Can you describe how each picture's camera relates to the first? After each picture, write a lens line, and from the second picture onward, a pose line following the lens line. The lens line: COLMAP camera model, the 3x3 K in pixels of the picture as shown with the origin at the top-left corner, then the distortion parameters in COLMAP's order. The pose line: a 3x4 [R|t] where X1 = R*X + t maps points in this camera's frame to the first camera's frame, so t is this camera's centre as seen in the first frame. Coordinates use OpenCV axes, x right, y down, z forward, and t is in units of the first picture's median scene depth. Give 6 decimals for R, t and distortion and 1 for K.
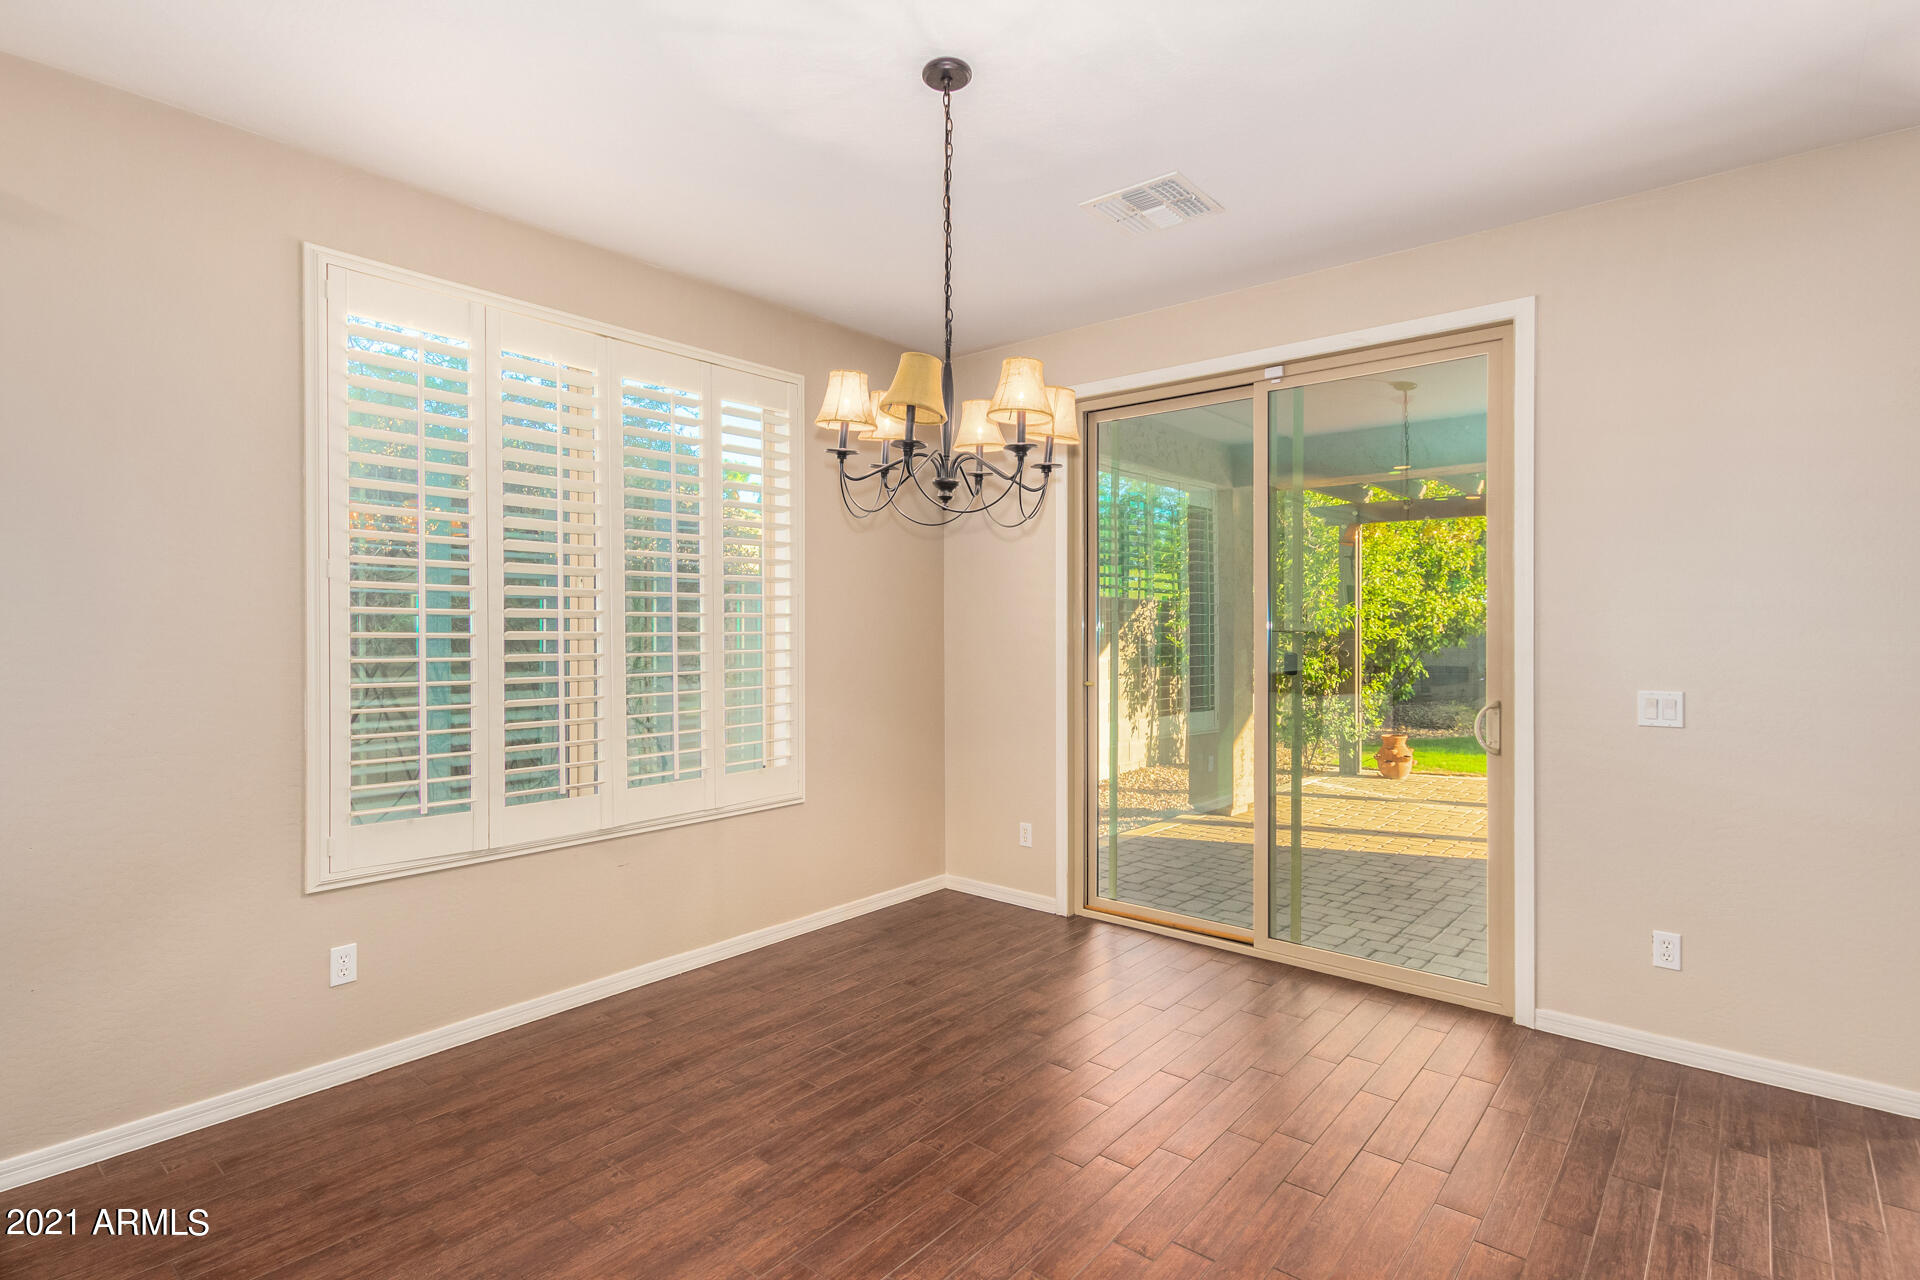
lens RADIAL K [[901.5, 0, 960.8], [0, 901.5, 652.5], [0, 0, 1]] dist [0.000954, 0.000066]
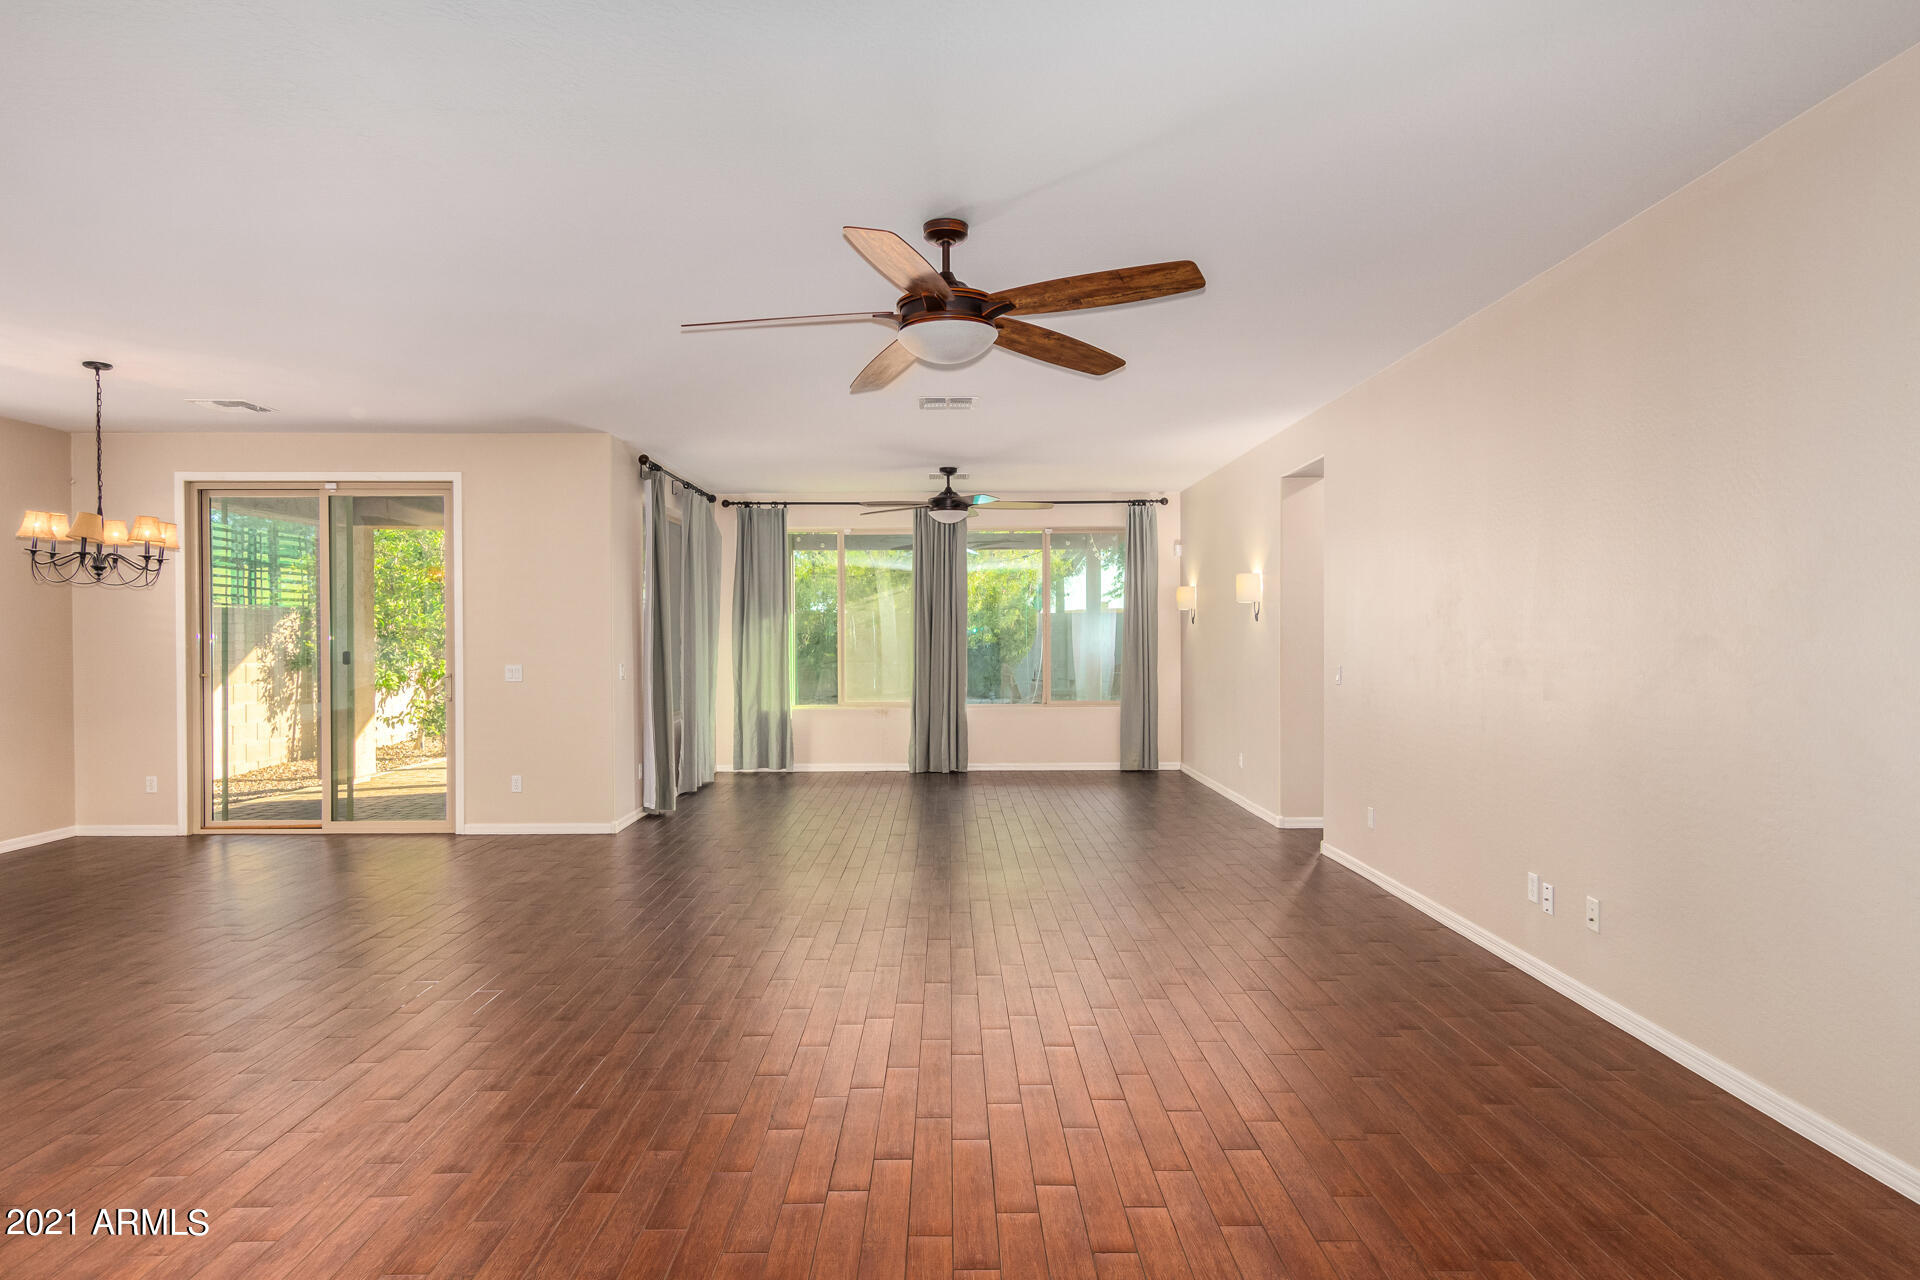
lens RADIAL K [[1045.3, 0, 951.7], [0, 1045.3, 647.8], [0, 0, 1]] dist [-0.004260, -0.001712]
pose [[0.743558, -0.011263, 0.668577, -0.086654], [0.021634, 0.999740, -0.007218, 0.026802], [-0.668322, 0.019831, 0.743608, -1.092062]]
